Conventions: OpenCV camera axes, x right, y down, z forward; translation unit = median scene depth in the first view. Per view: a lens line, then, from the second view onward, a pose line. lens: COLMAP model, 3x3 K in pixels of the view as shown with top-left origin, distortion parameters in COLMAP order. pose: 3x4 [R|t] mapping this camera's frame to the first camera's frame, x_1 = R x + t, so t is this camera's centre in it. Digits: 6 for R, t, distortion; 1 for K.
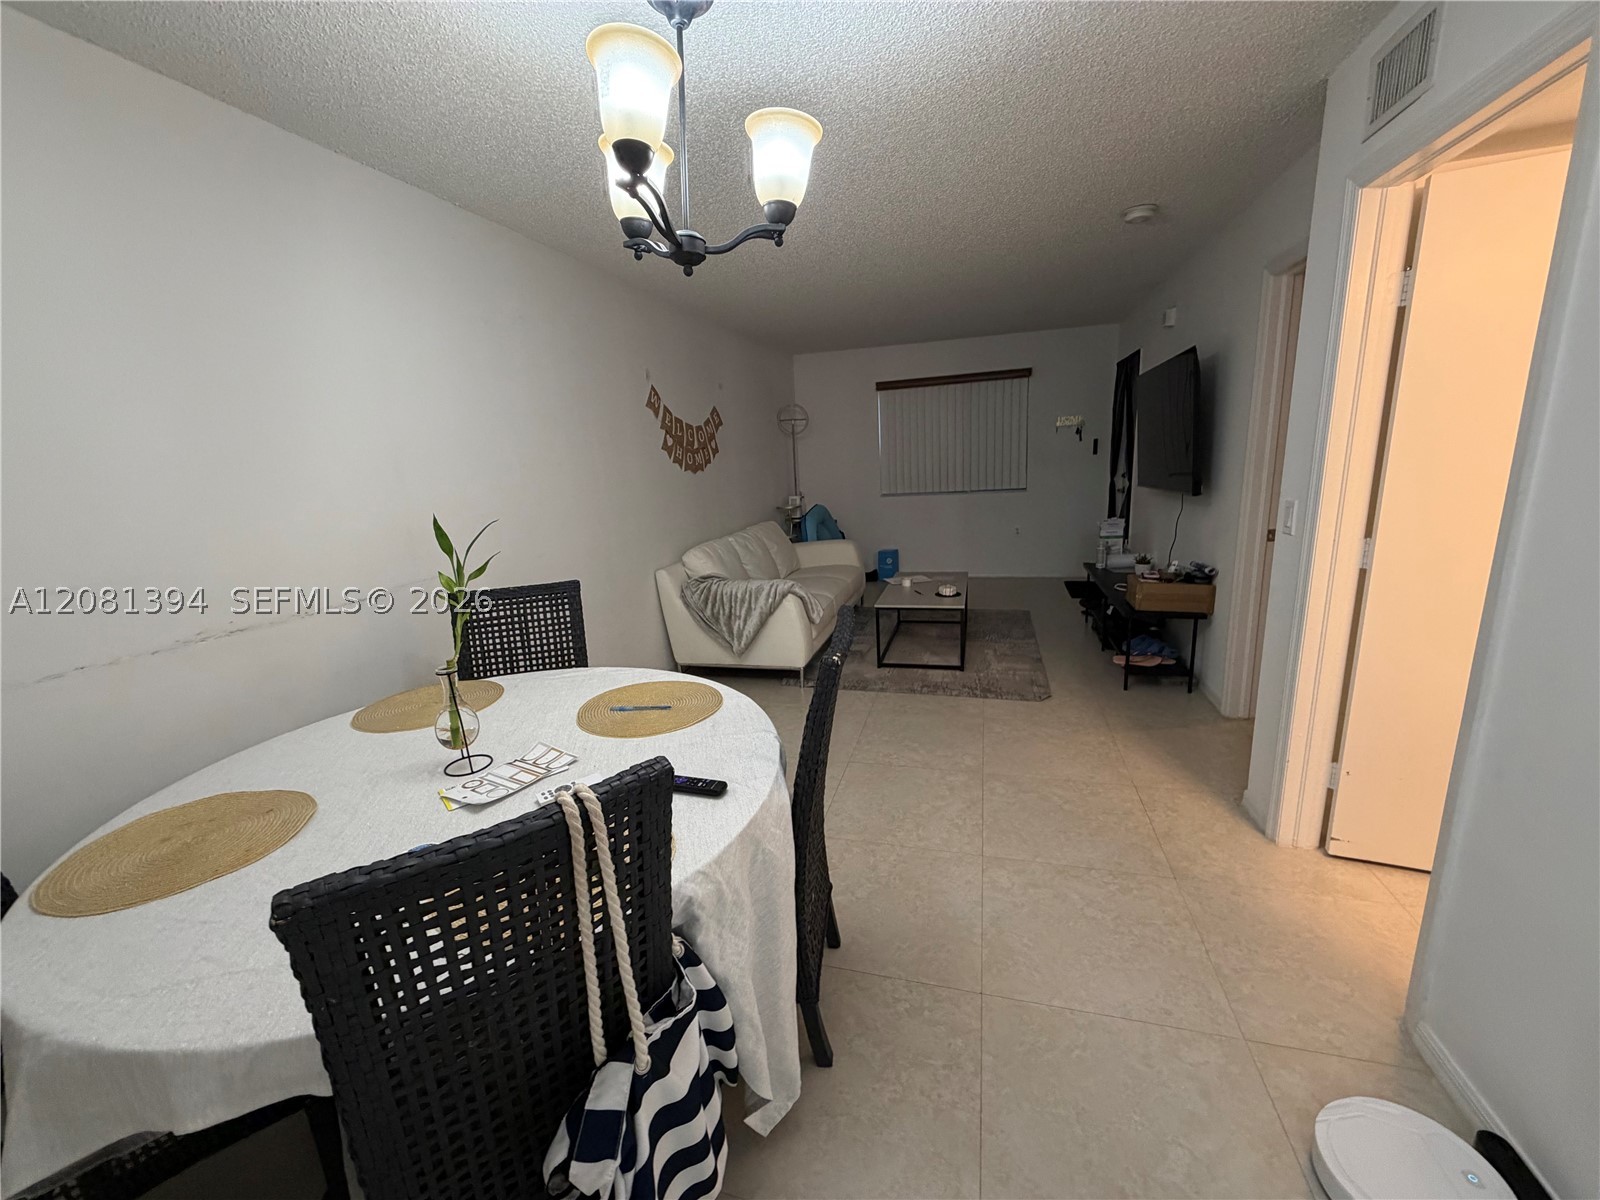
lens RADIAL K [[637.5, 0, 796.9], [0, 637.5, 599.4], [0, 0, 1]] dist [0.000992, -0.000098]
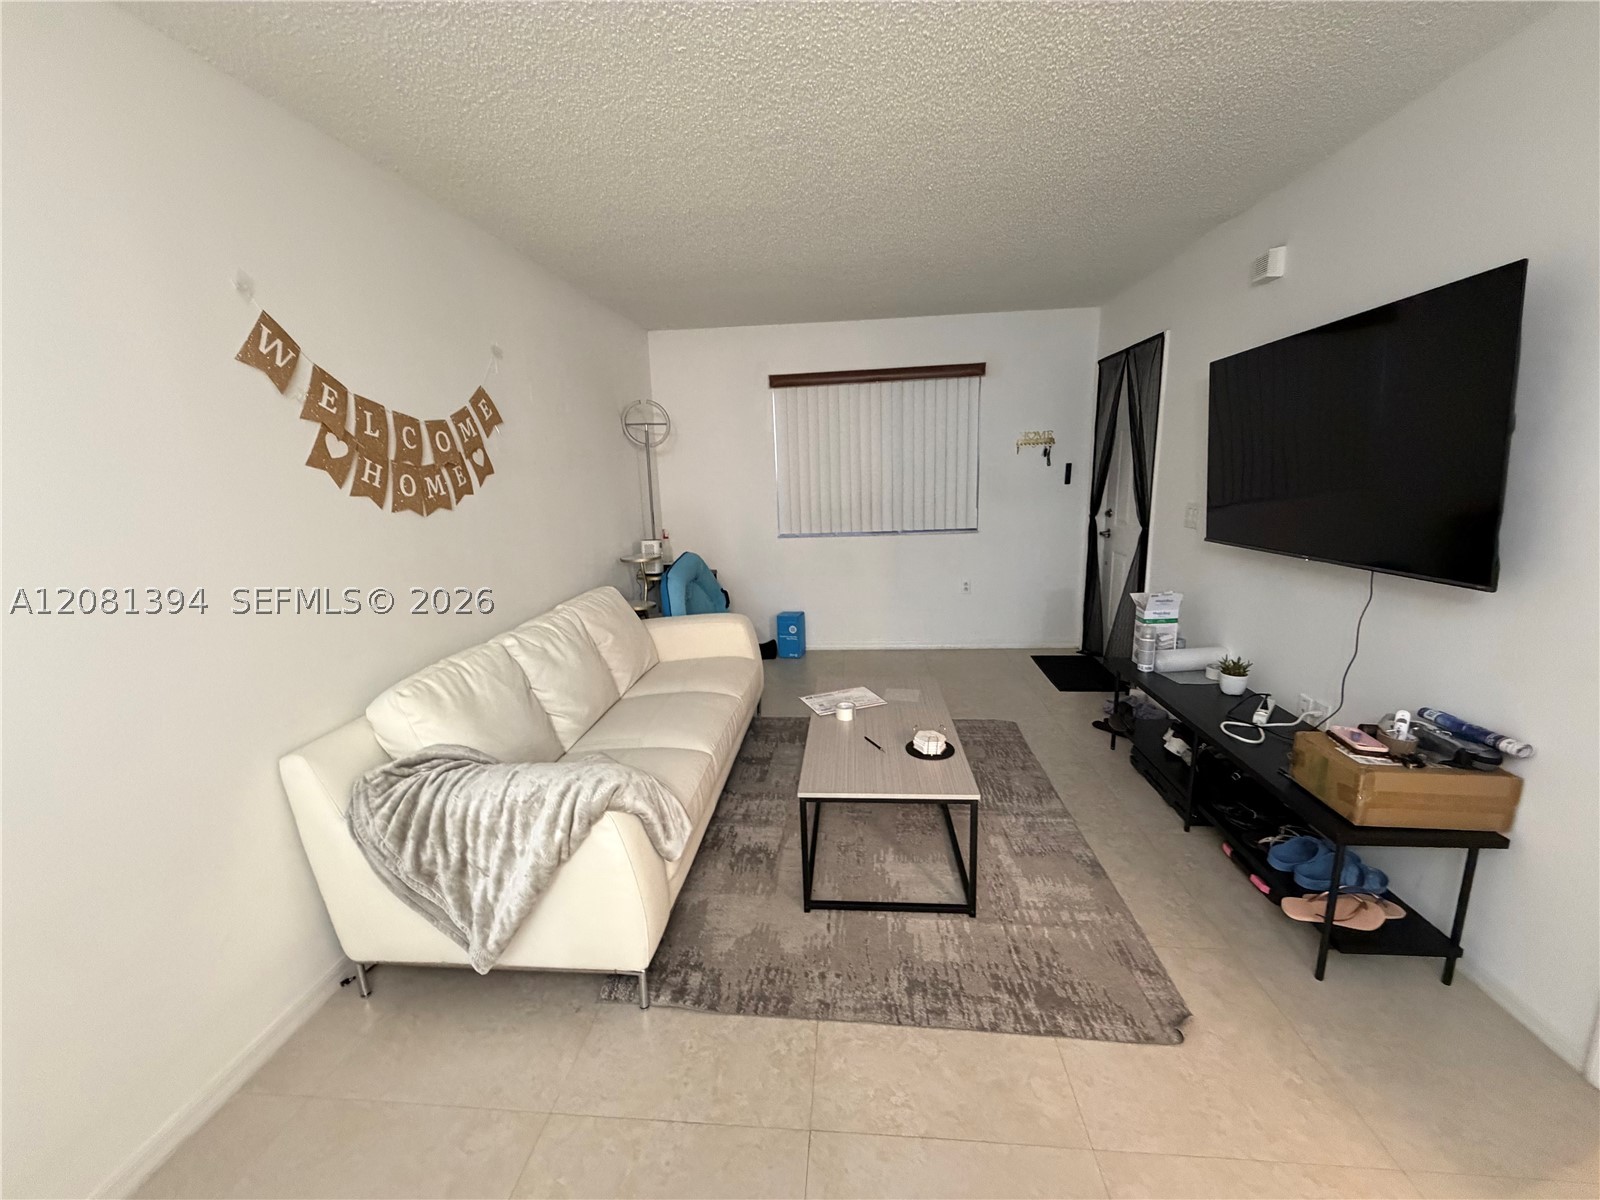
lens RADIAL K [[637.5, 0, 796.7], [0, 637.5, 598.7], [0, 0, 1]] dist [0.000992, -0.000098]
pose [[0.982639, -0.017234, 0.184724, 0.039762], [0.022499, 0.999397, -0.026447, -0.148997], [-0.184157, 0.030144, 0.982434, 0.607734]]
